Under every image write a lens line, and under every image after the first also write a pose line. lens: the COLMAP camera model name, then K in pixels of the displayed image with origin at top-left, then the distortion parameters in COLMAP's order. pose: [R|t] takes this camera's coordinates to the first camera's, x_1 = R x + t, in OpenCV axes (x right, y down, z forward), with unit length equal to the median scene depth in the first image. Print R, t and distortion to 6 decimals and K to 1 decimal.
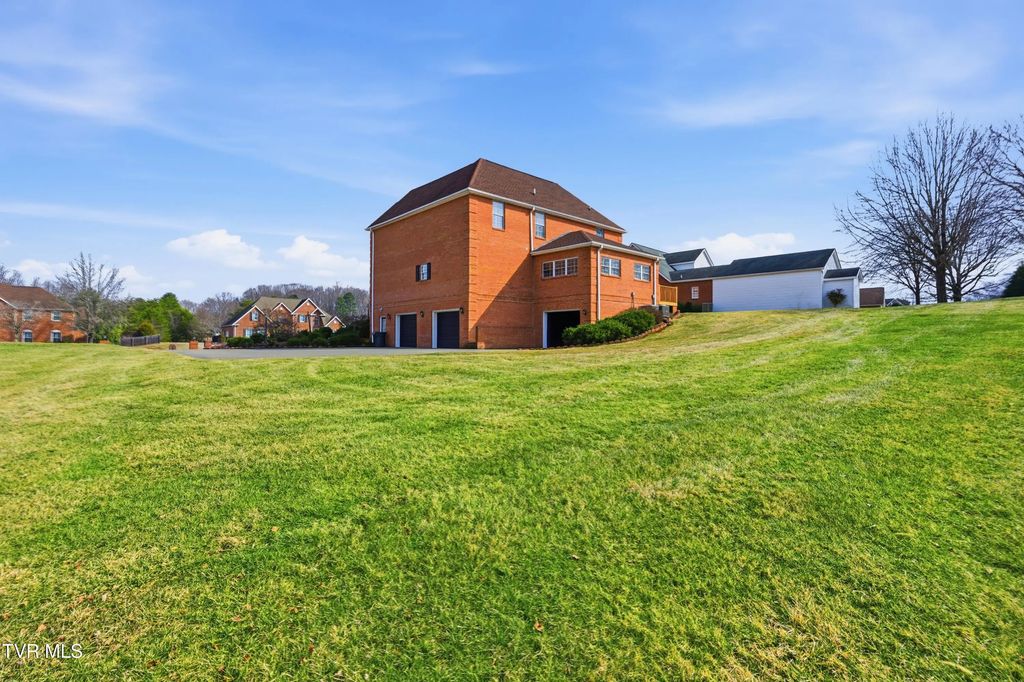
lens RADIAL K [[459.9, 0, 509.5], [0, 459.9, 340.4], [0, 0, 1]] dist [0.003954, -0.000165]
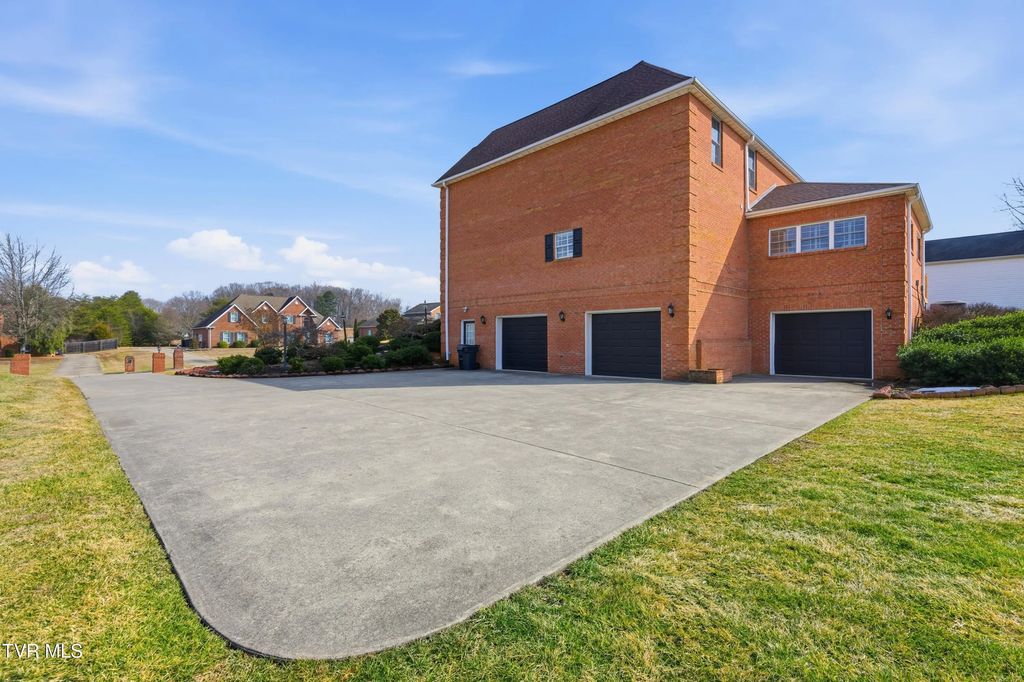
lens RADIAL K [[459.9, 0, 514.7], [0, 459.9, 340.2], [0, 0, 1]] dist [0.003954, -0.000165]
pose [[0.998447, -0.002126, 0.055674, -0.107781], [0.002153, 0.999998, -0.000433, -0.010506], [-0.055673, 0.000553, 0.998449, 0.160224]]
